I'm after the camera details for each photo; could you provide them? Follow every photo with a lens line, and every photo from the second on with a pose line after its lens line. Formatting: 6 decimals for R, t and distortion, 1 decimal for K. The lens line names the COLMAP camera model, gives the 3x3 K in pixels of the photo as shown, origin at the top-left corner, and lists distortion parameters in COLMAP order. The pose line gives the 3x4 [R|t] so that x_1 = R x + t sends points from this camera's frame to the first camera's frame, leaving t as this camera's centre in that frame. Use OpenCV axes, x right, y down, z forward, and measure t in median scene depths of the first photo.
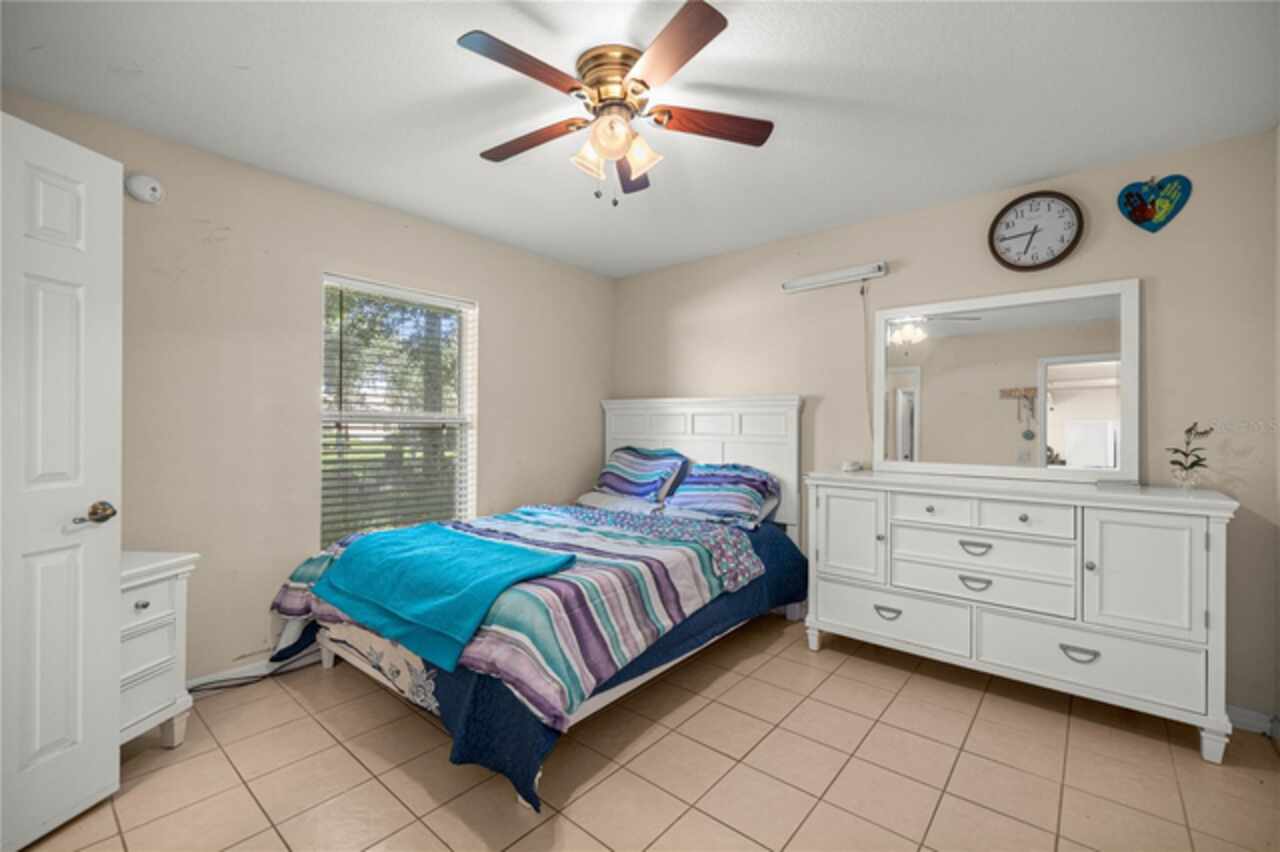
lens RADIAL K [[546.6, 0, 641.0], [0, 546.6, 429.0], [0, 0, 1]] dist [0.007796, 0.000002]
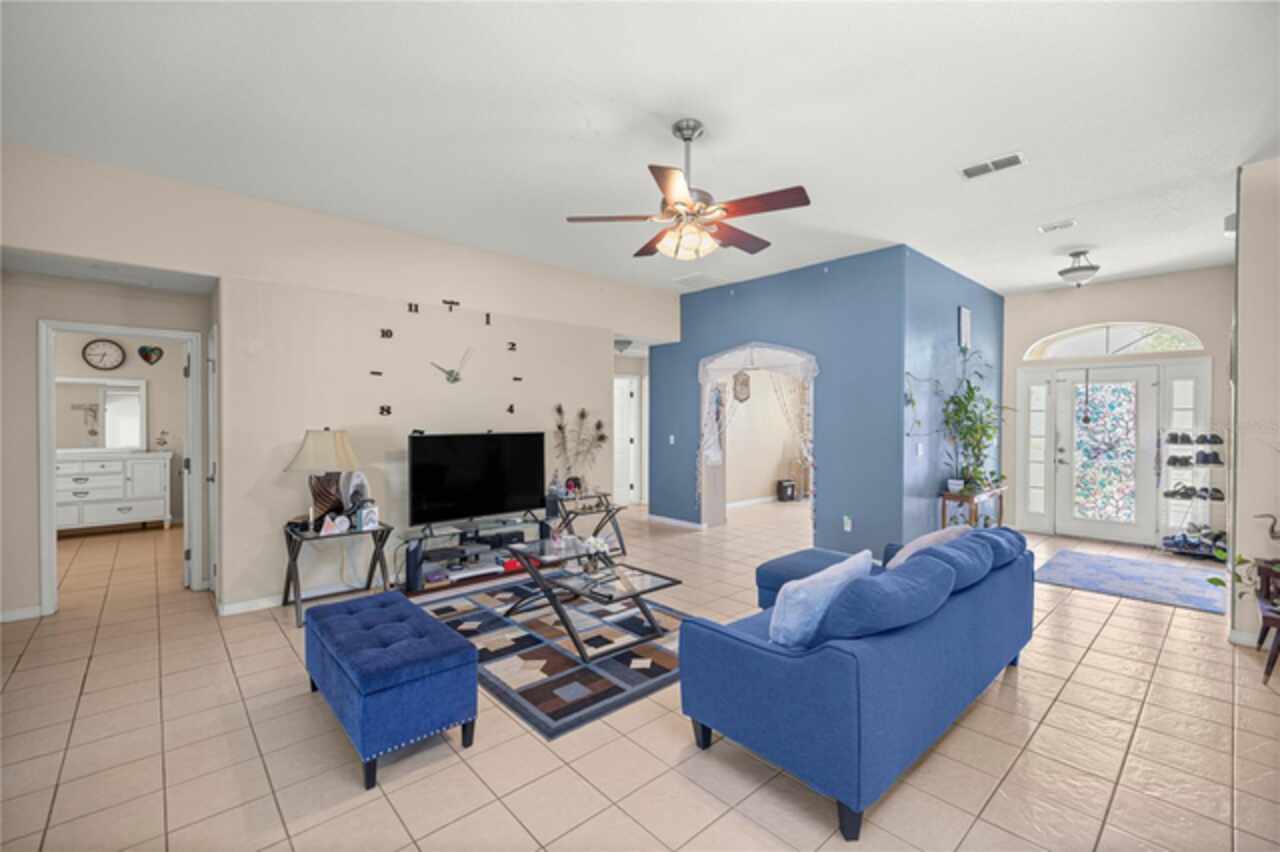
lens RADIAL K [[546.6, 0, 640.8], [0, 546.6, 423.2], [0, 0, 1]] dist [0.007796, 0.000002]
pose [[0.149930, -0.008398, 0.988661, -1.141096], [0.002779, 0.999964, 0.008072, -0.046282], [-0.988693, 0.001537, 0.149948, -1.460324]]
